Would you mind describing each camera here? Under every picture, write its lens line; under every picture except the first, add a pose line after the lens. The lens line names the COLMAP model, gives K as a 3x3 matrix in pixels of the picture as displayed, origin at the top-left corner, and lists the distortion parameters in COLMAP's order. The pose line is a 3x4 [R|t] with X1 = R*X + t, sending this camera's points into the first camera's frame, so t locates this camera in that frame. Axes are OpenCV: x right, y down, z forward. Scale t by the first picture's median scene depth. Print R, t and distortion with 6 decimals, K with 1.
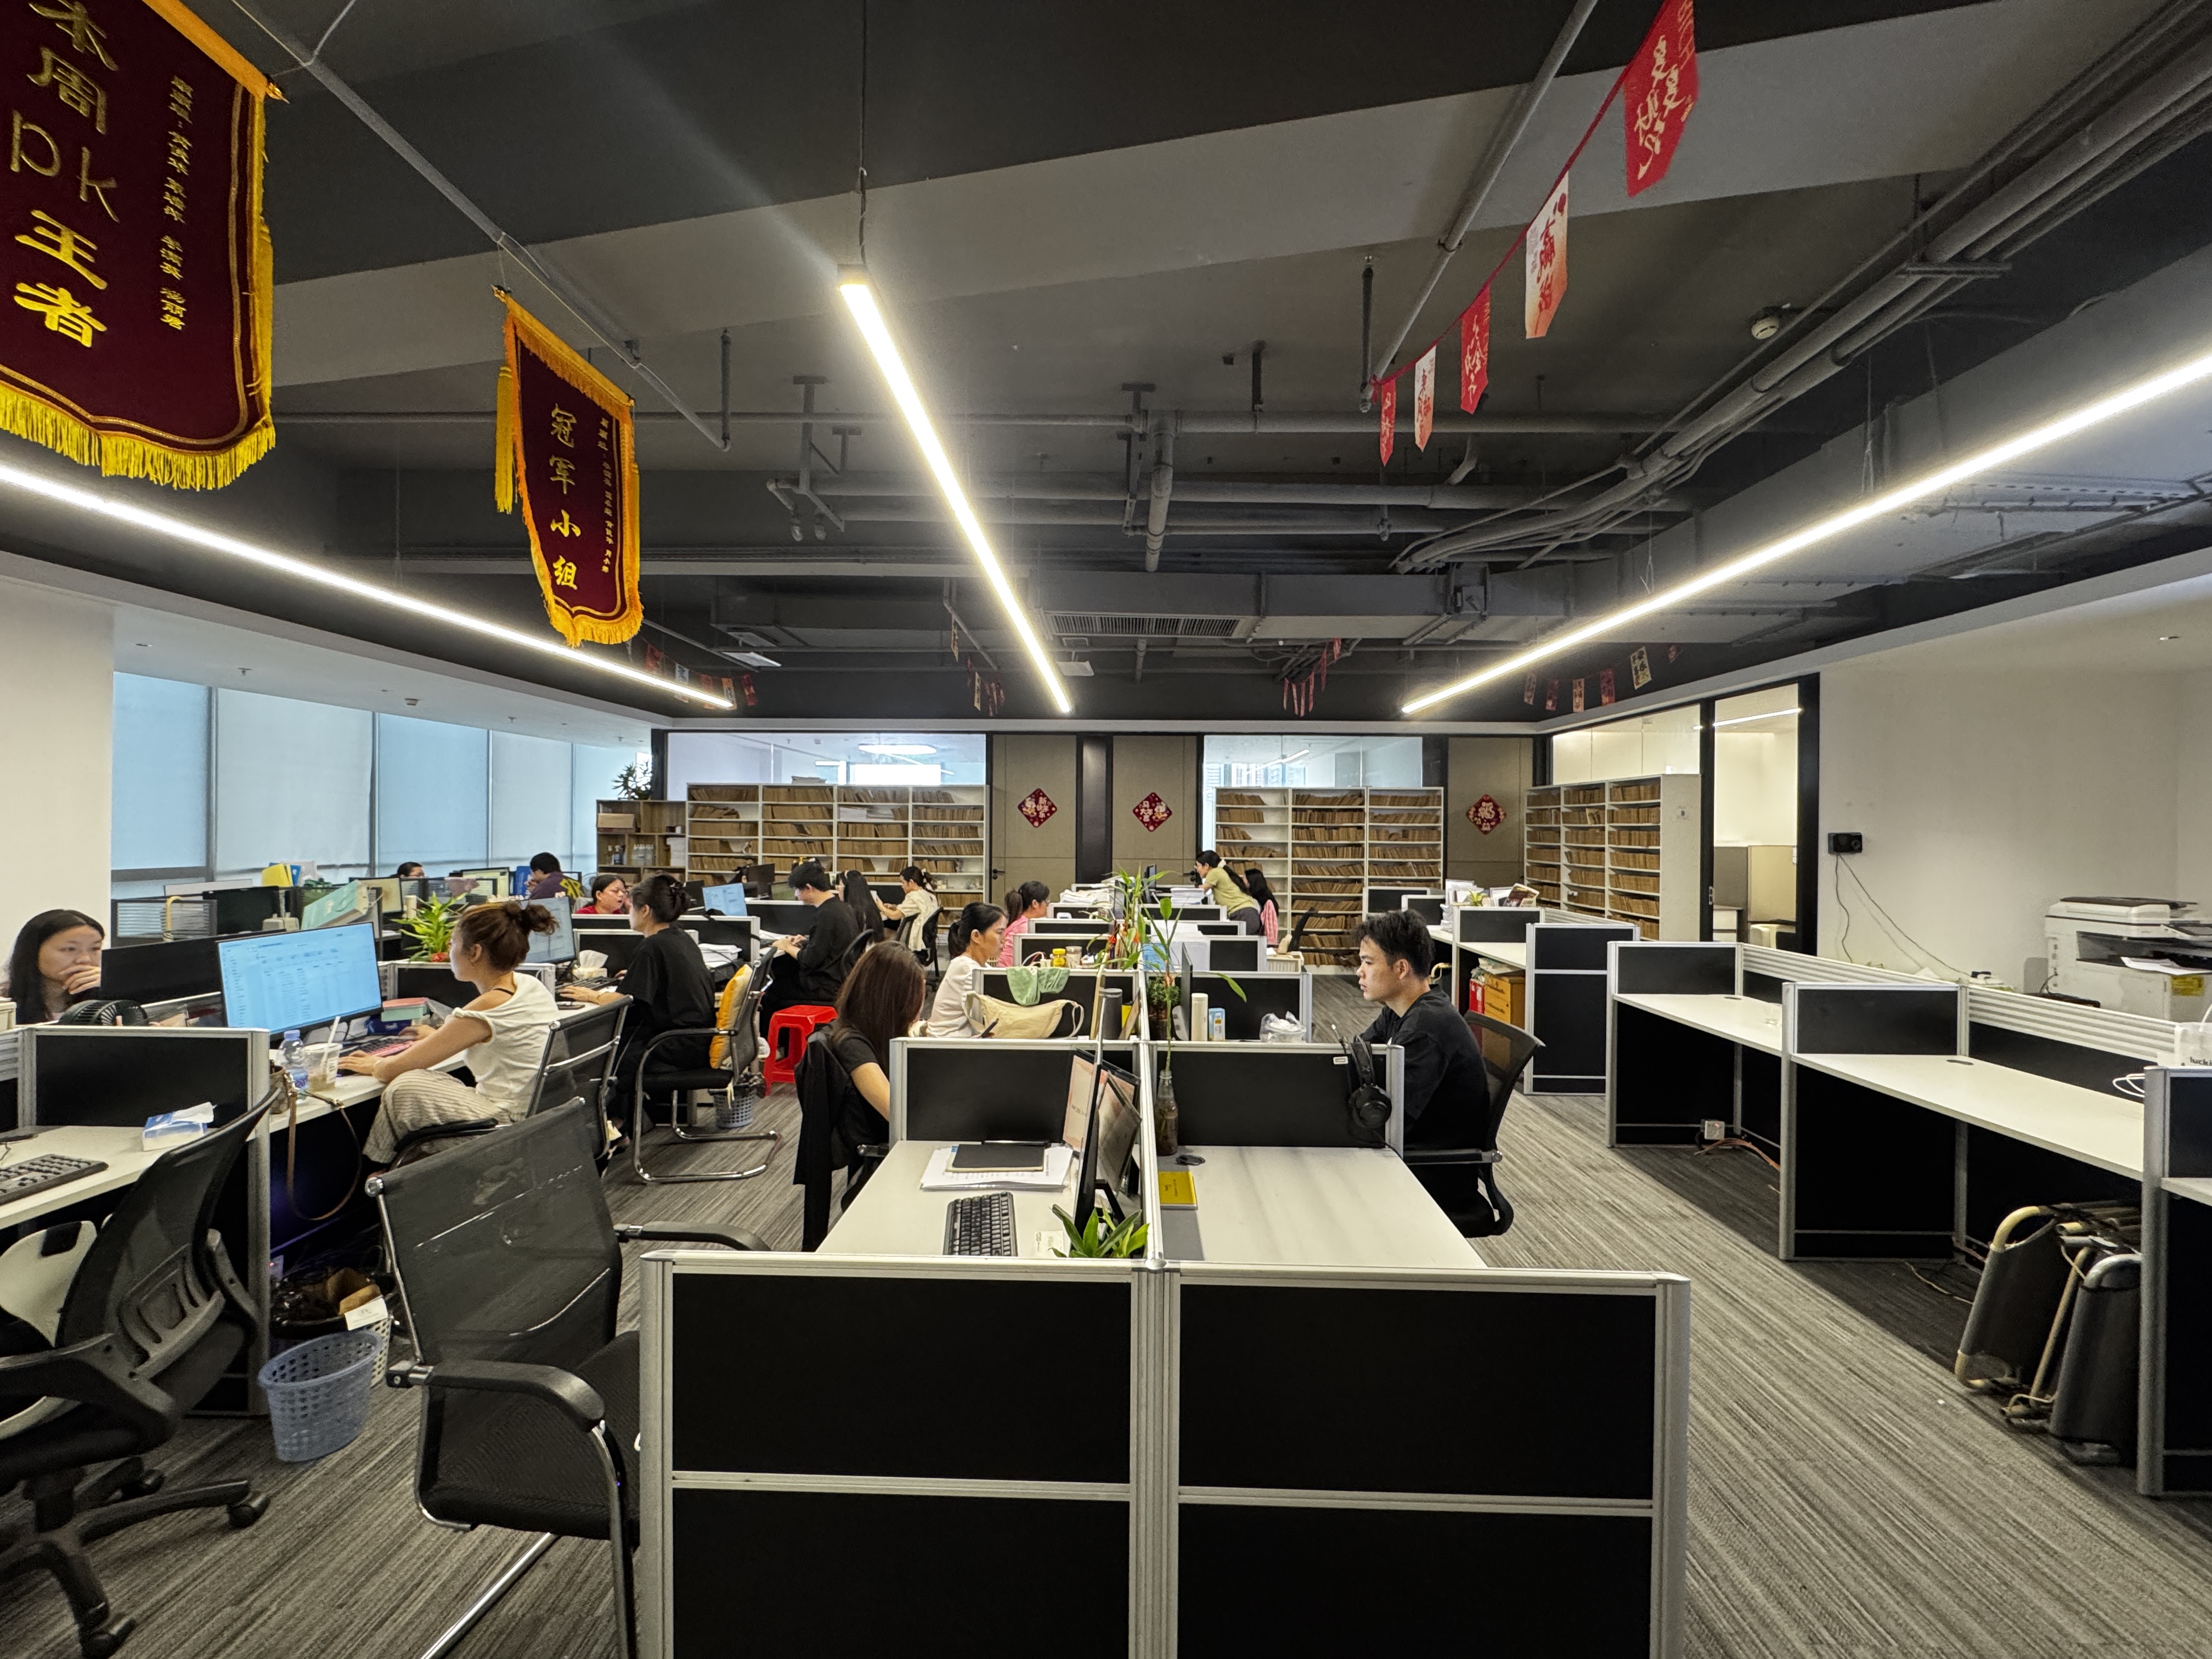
lens RADIAL K [[891.1, 0, 1105.2], [0, 891.1, 831.6], [0, 0, 1]] dist [0.000809, -0.004009]
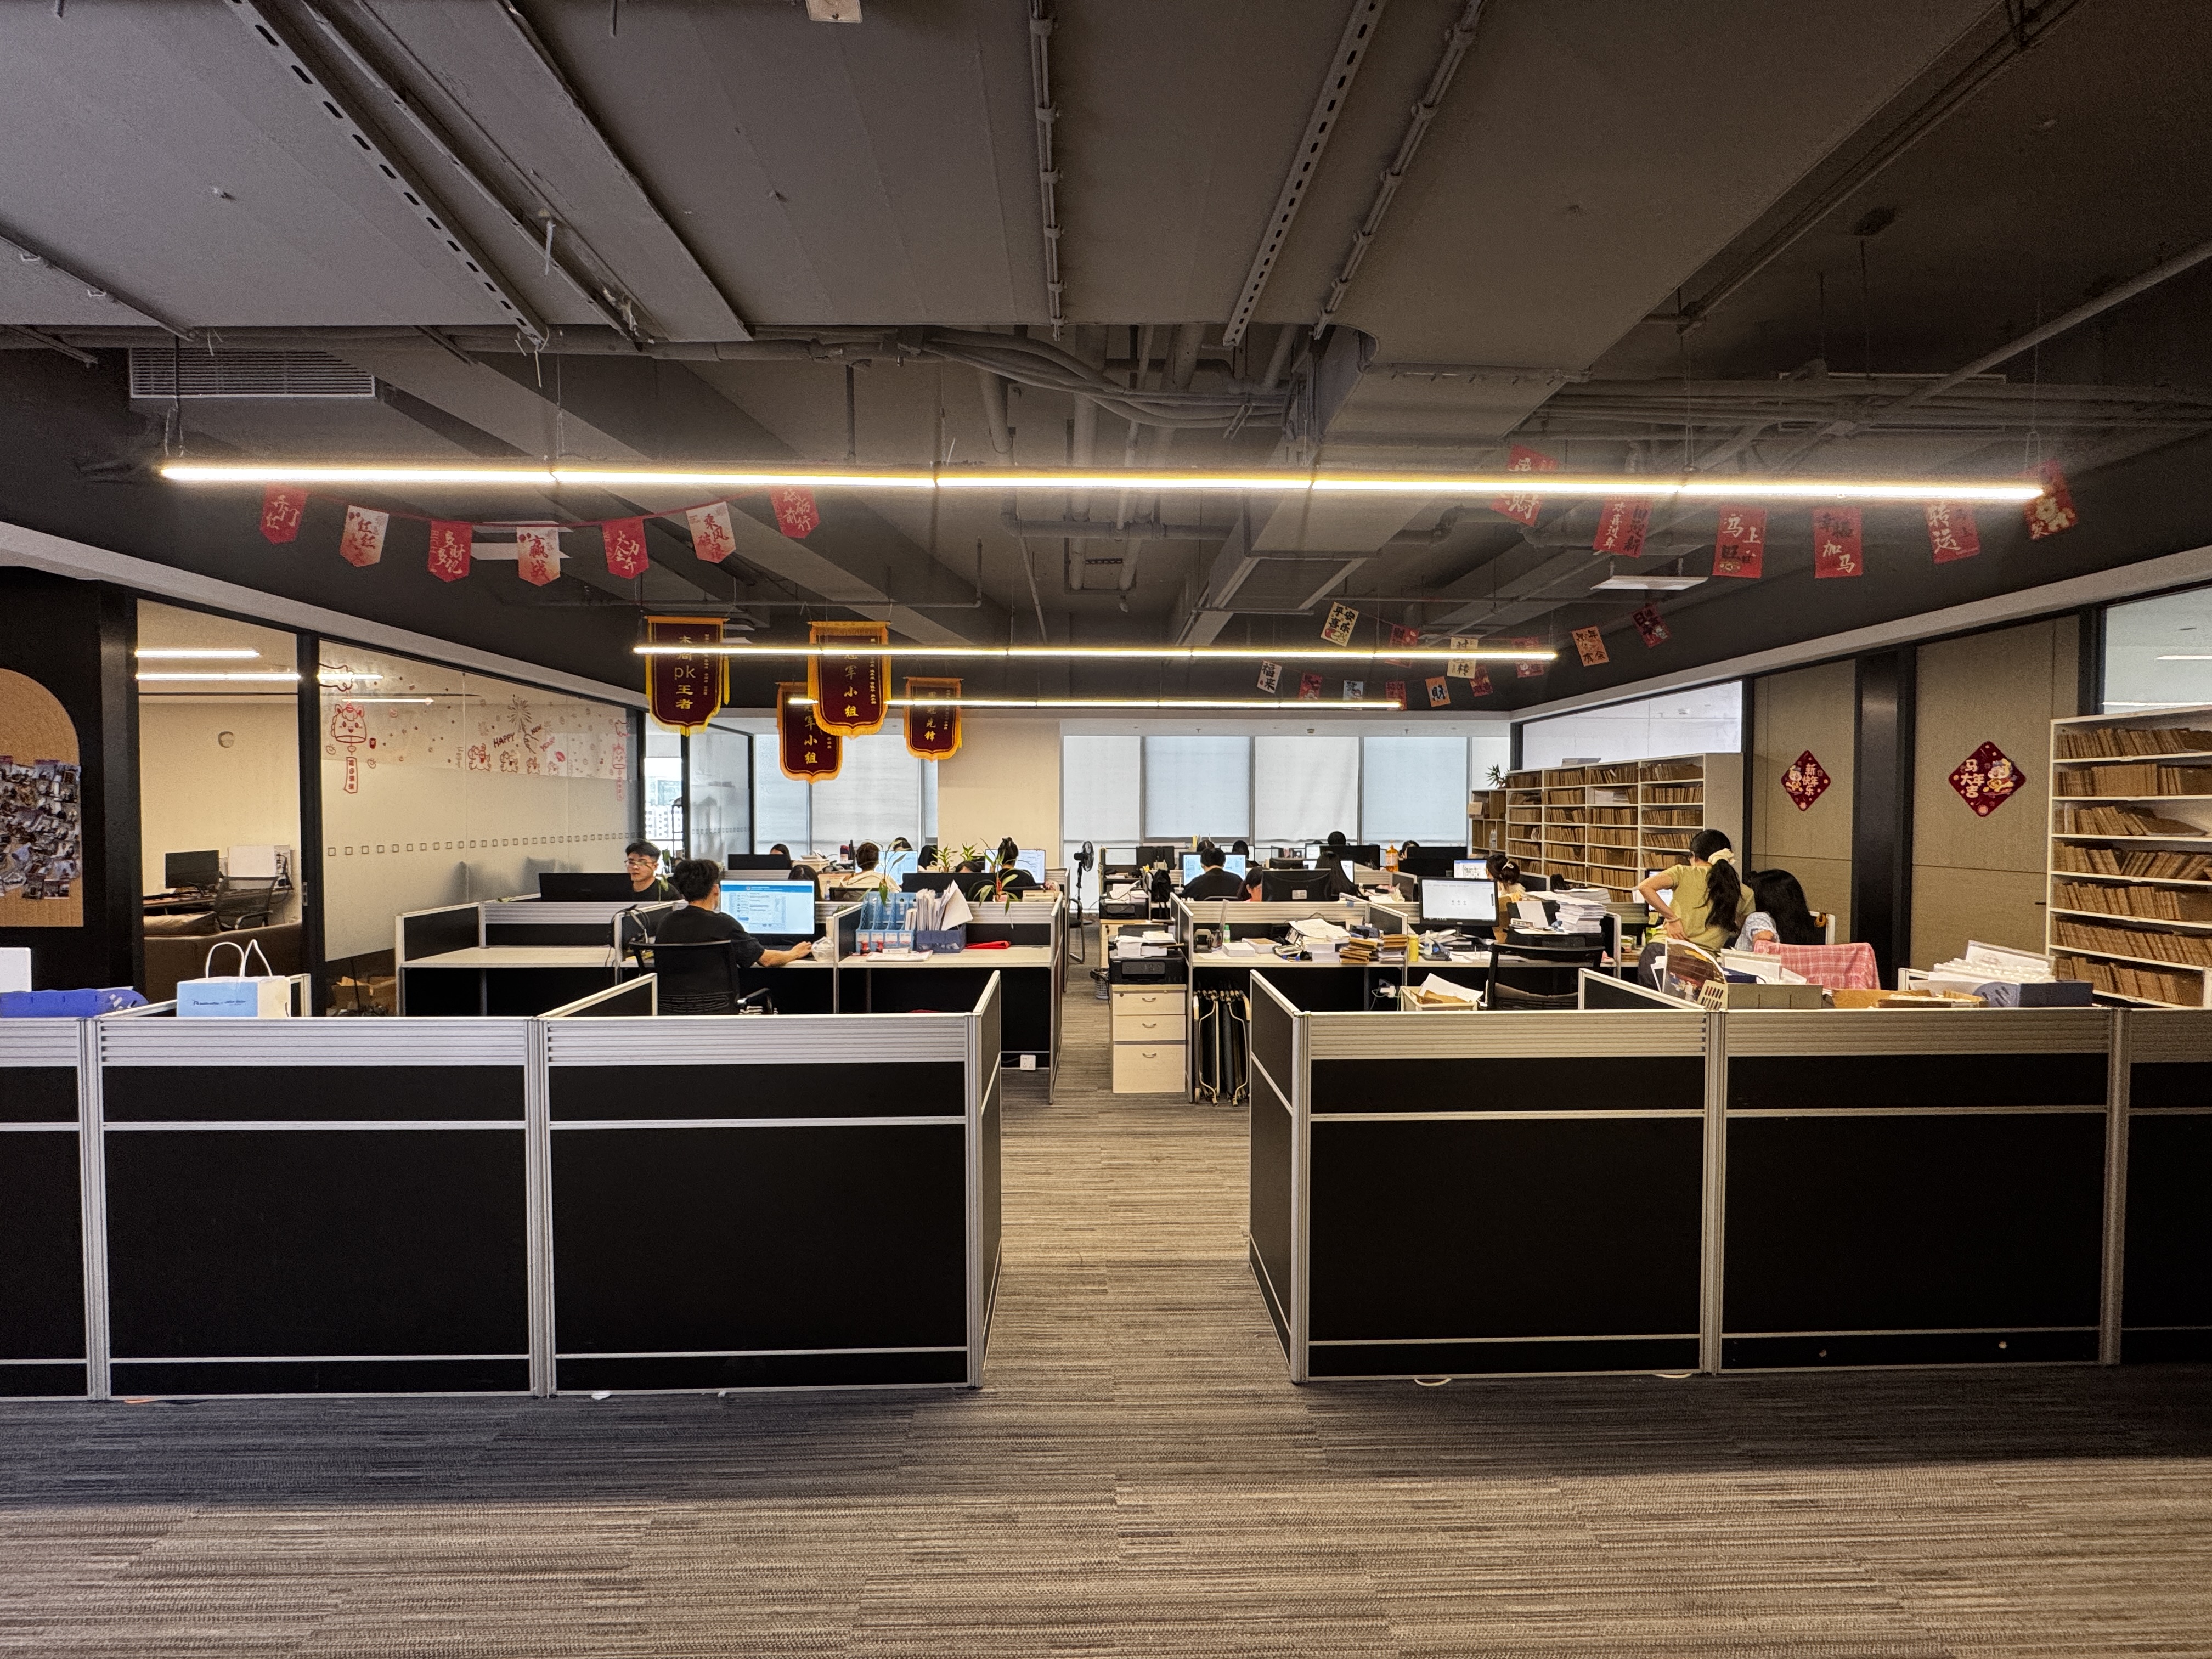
lens RADIAL K [[891.1, 0, 1105.2], [0, 891.1, 831.6], [0, 0, 1]] dist [0.000809, -0.004009]
pose [[0.054014, 0.014659, -0.998433, 0.568979], [0.001710, 0.999889, 0.014772, 0.000326], [0.998539, -0.002505, 0.053983, 0.470106]]
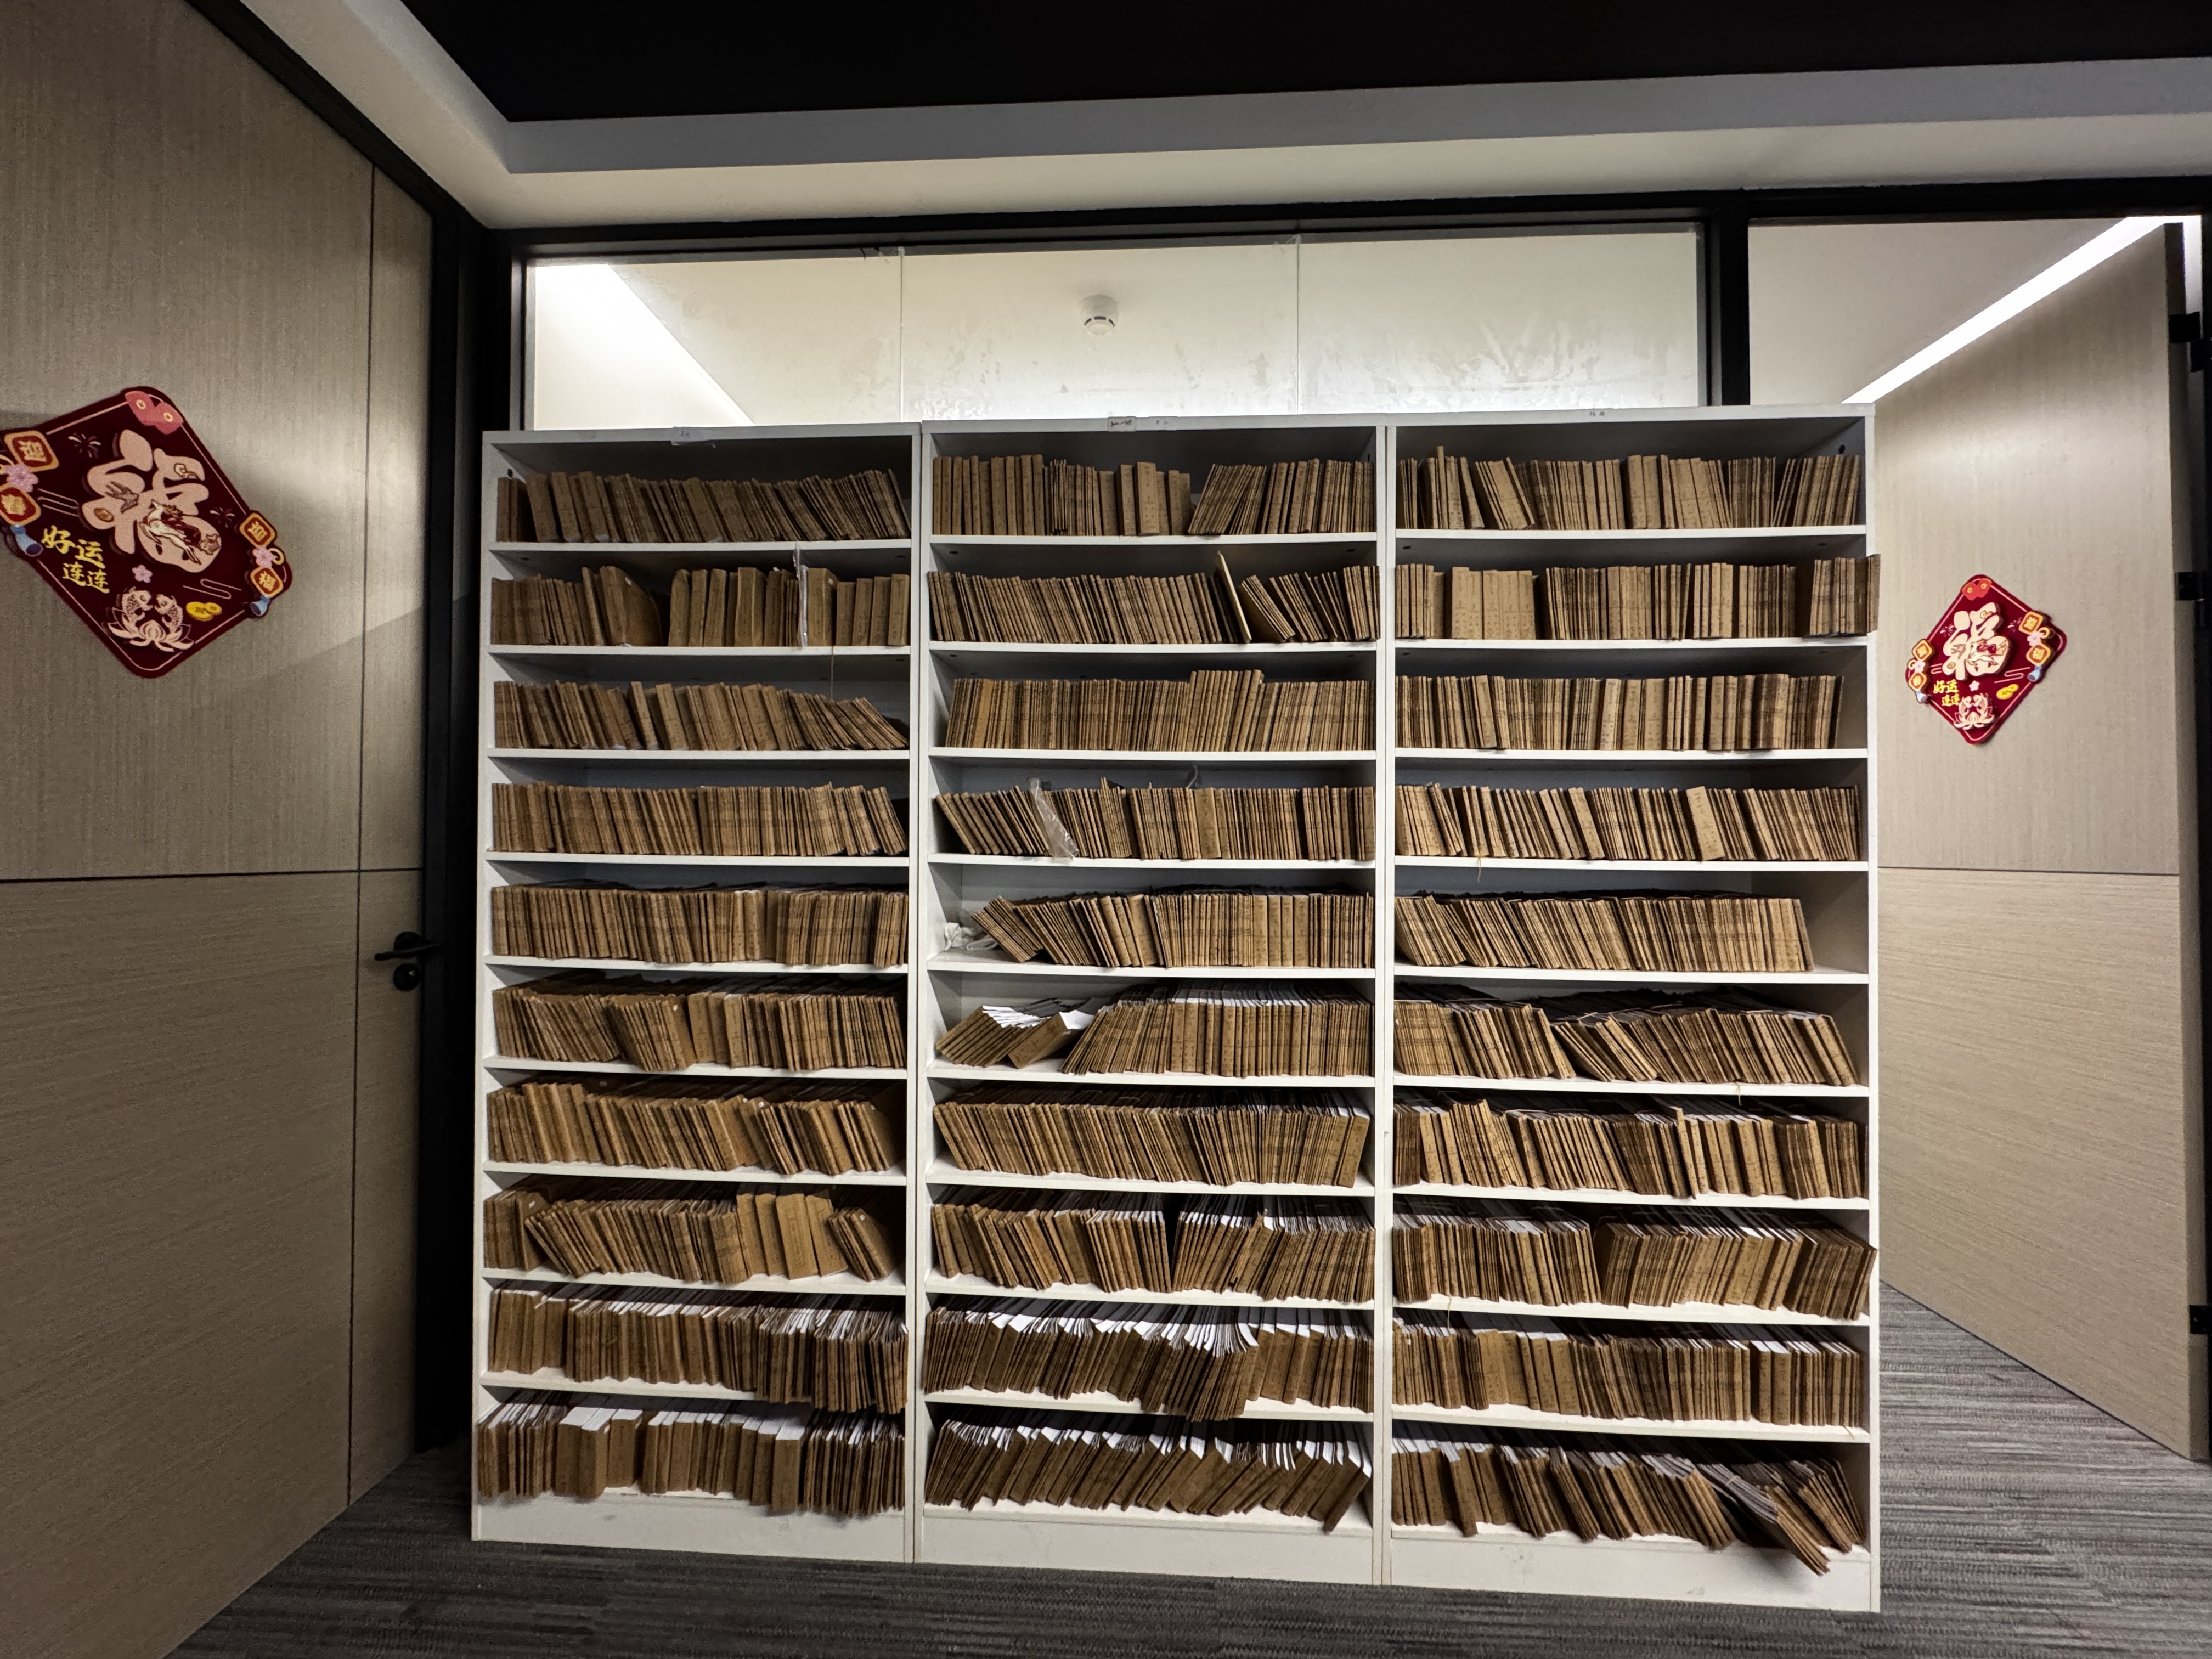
lens RADIAL K [[885.3, 0, 1116.2], [0, 885.3, 830.8], [0, 0, 1]] dist [-0.004651, -0.001024]
pose [[0.028032, 0.010202, 0.999555, 0.305311], [-0.000888, 0.999948, -0.010181, 0.028625], [-0.999607, -0.000602, 0.028040, 0.870276]]
